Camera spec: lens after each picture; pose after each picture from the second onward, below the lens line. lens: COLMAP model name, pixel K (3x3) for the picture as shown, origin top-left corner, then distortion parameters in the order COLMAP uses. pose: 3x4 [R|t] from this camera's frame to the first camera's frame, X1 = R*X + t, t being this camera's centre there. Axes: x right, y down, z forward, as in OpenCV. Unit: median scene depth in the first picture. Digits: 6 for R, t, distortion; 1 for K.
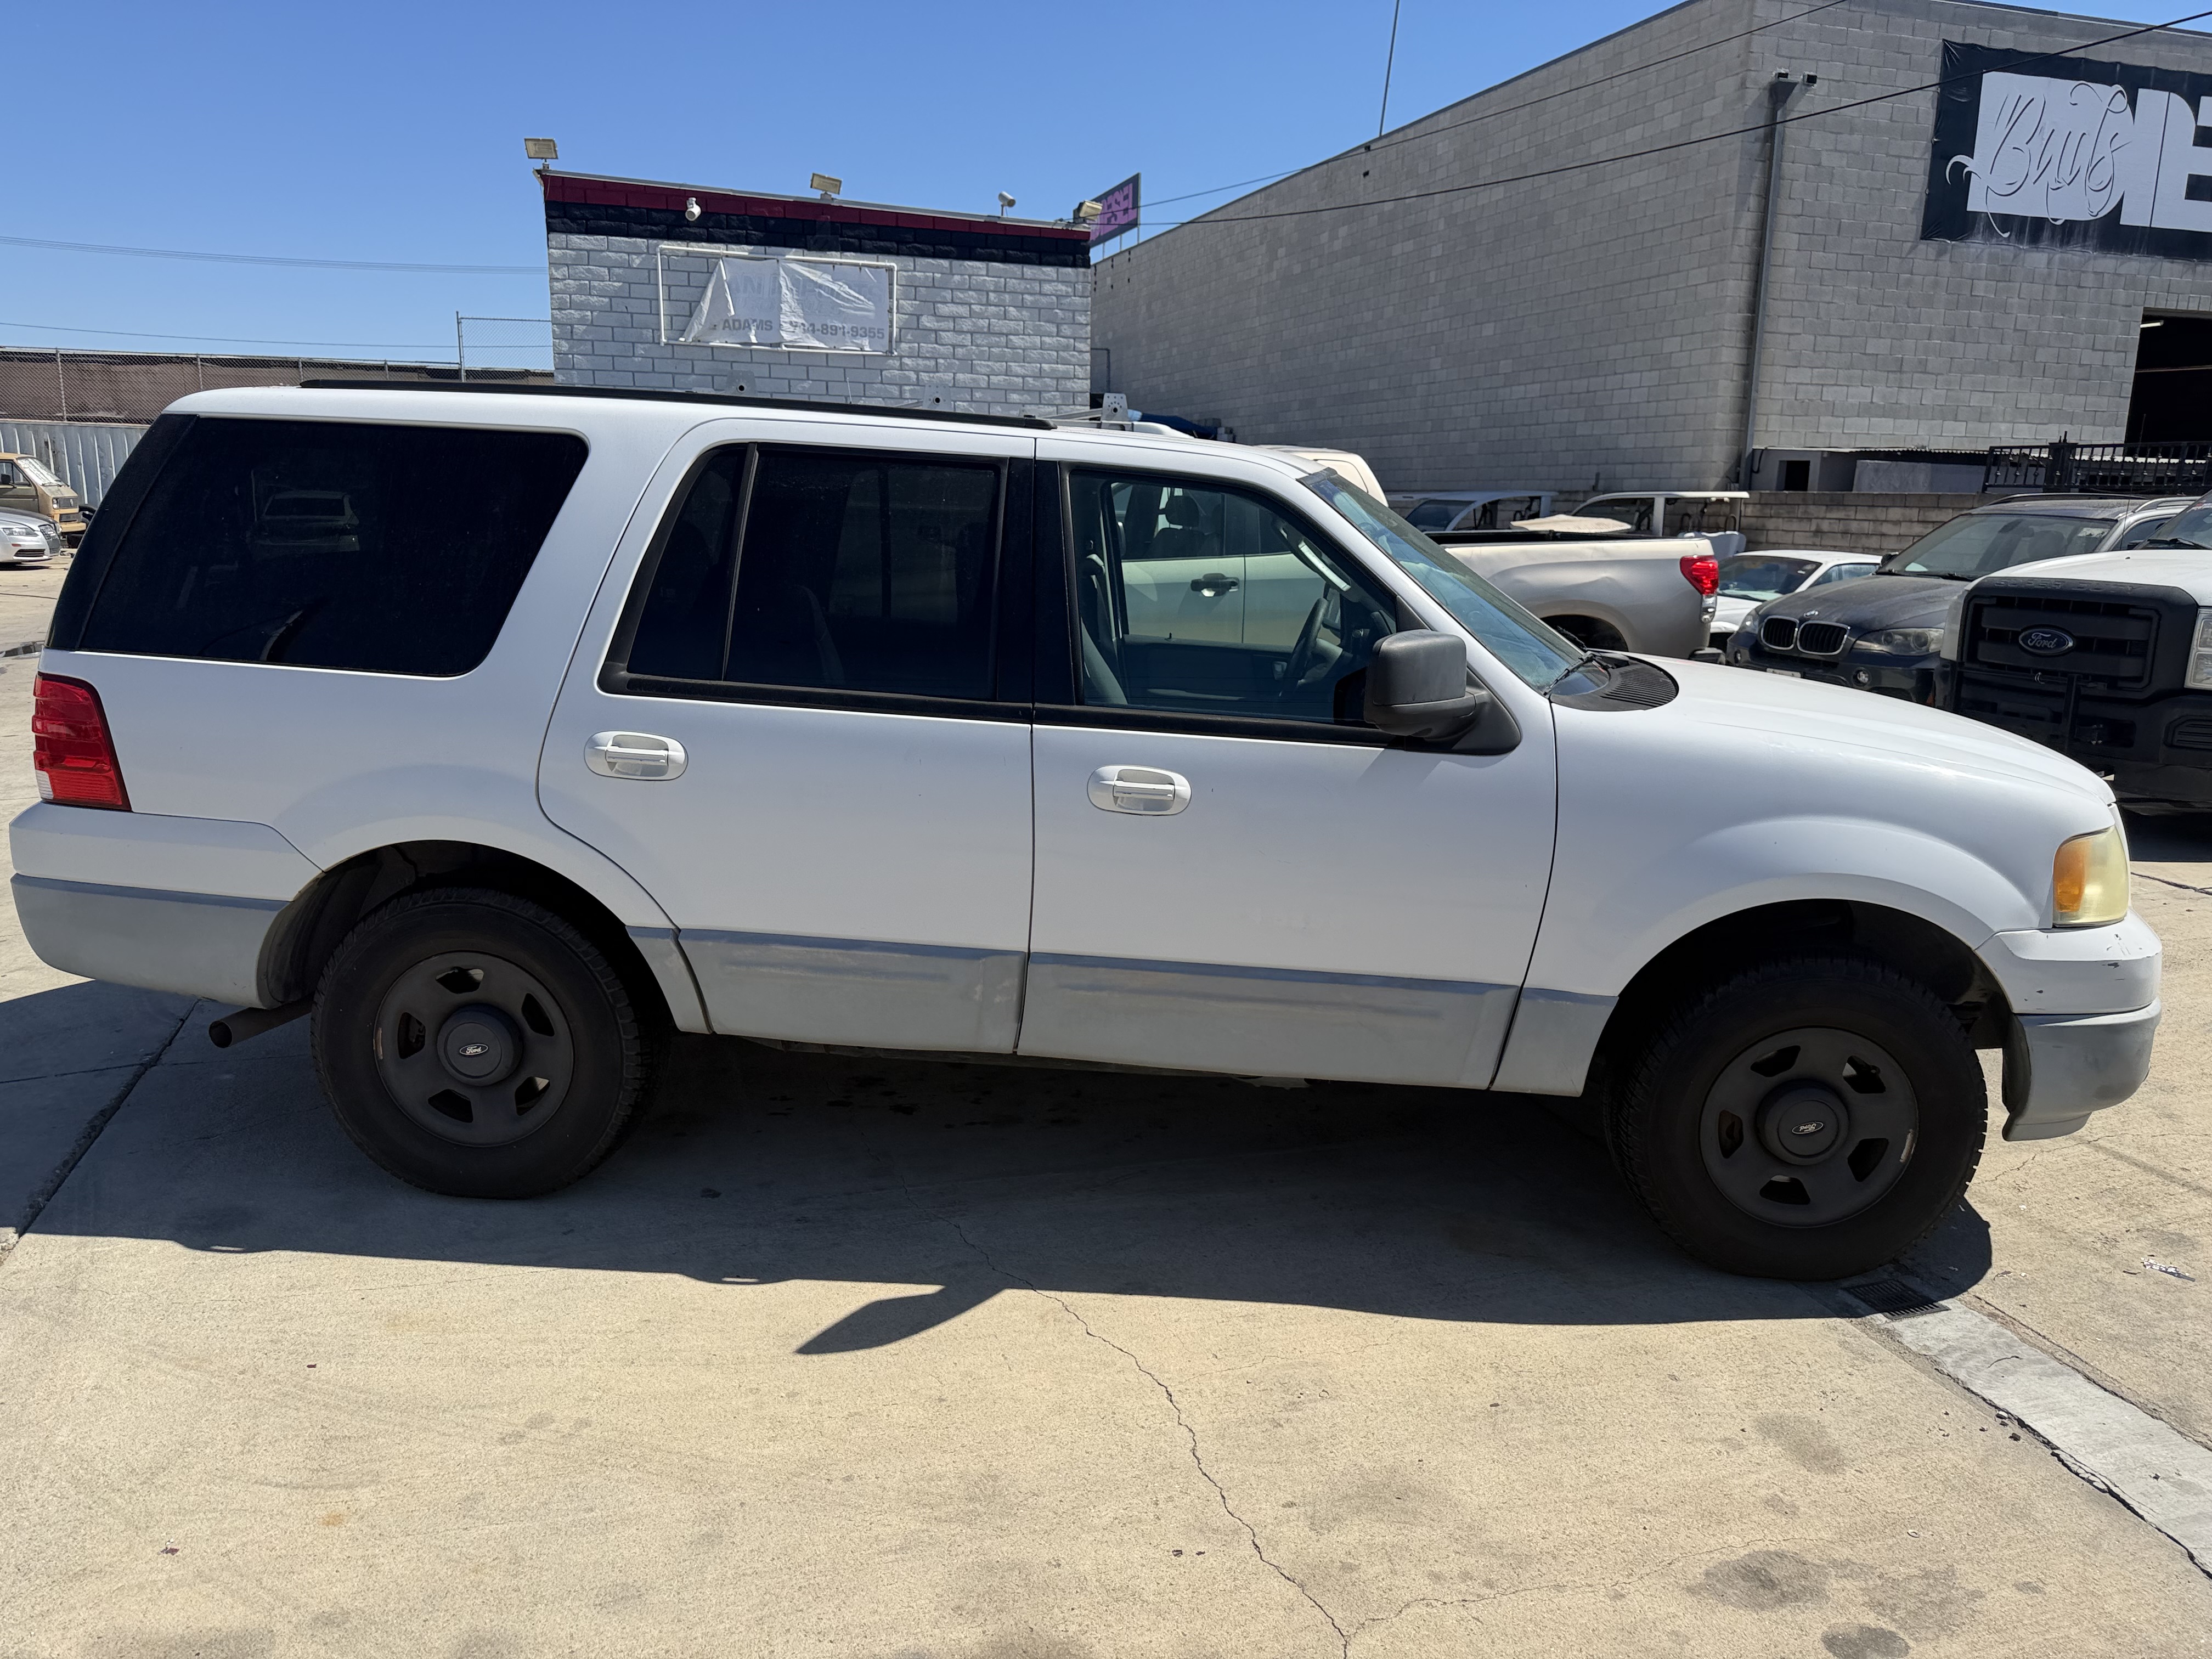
lens RADIAL K [[1604.5, 0, 1106.0], [0, 1604.5, 829.5], [0, 0, 1]] dist [0.000853, -0.003404]
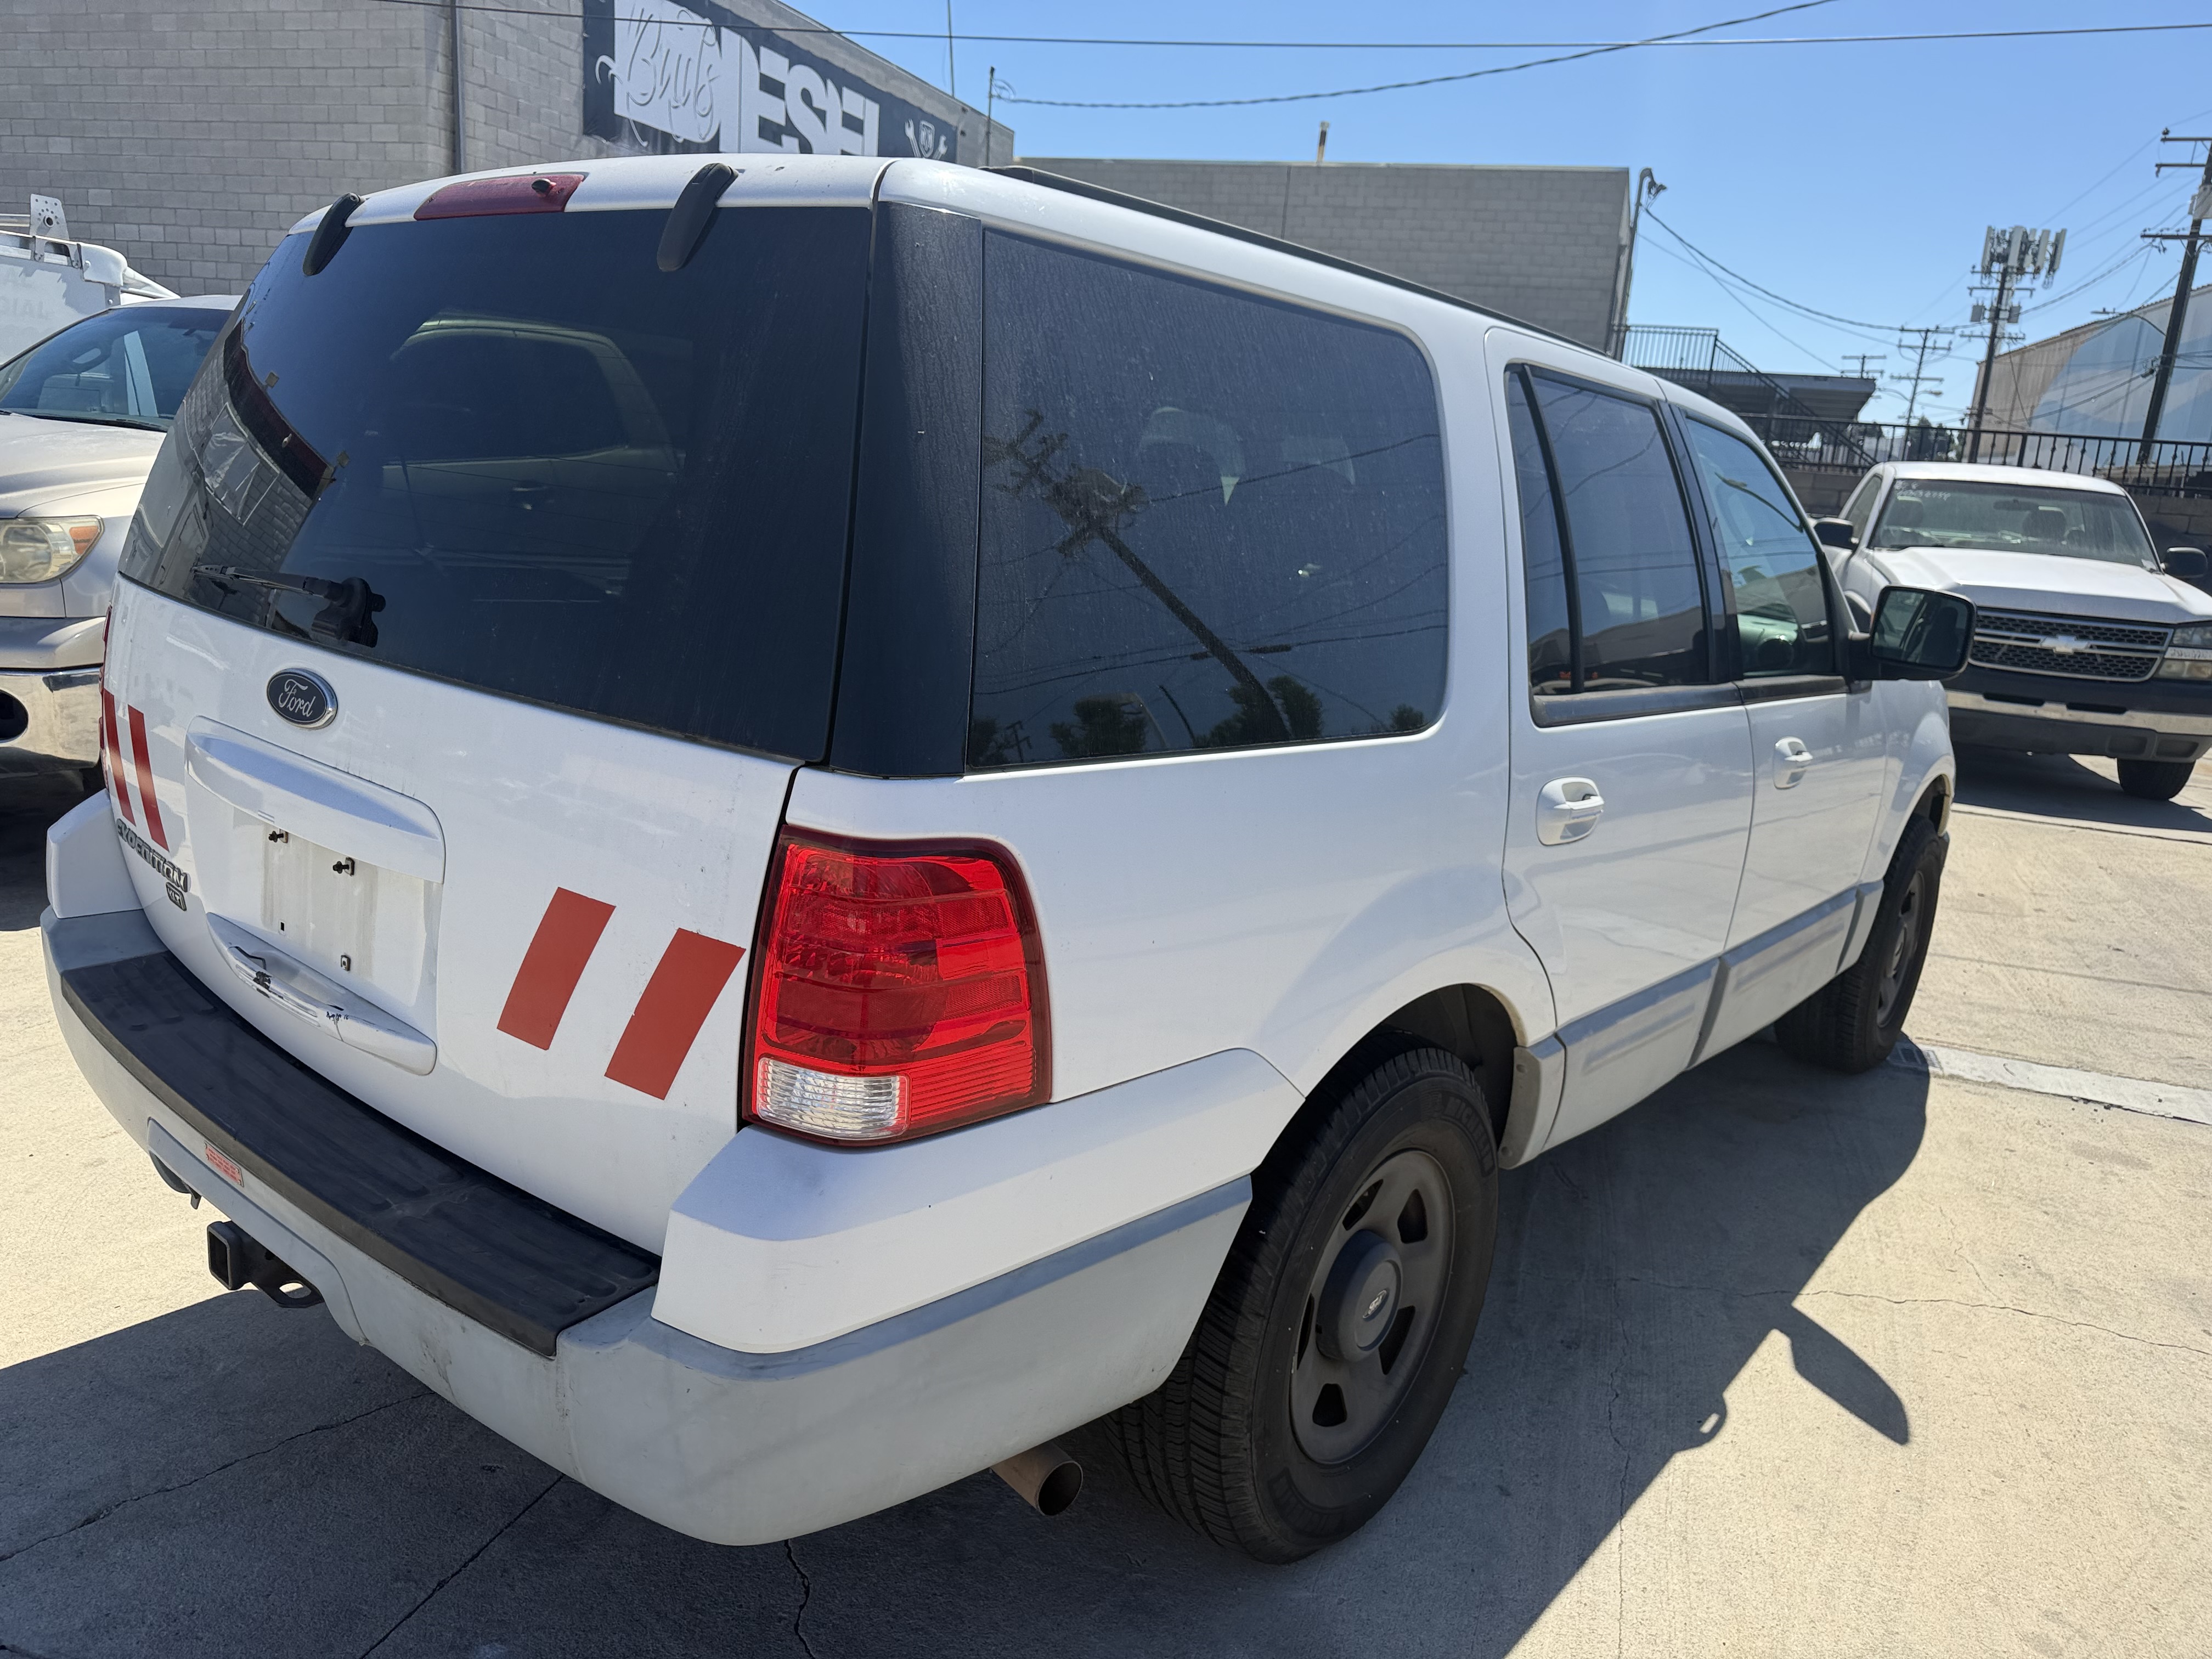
lens RADIAL K [[1604.5, 0, 1106.0], [0, 1604.5, 829.5], [0, 0, 1]] dist [0.000853, -0.003404]
pose [[0.579853, -0.165448, 0.797745, -0.184618], [0.106537, 0.986154, 0.127084, -0.027947], [-0.807725, 0.011299, 0.589450, 0.140394]]
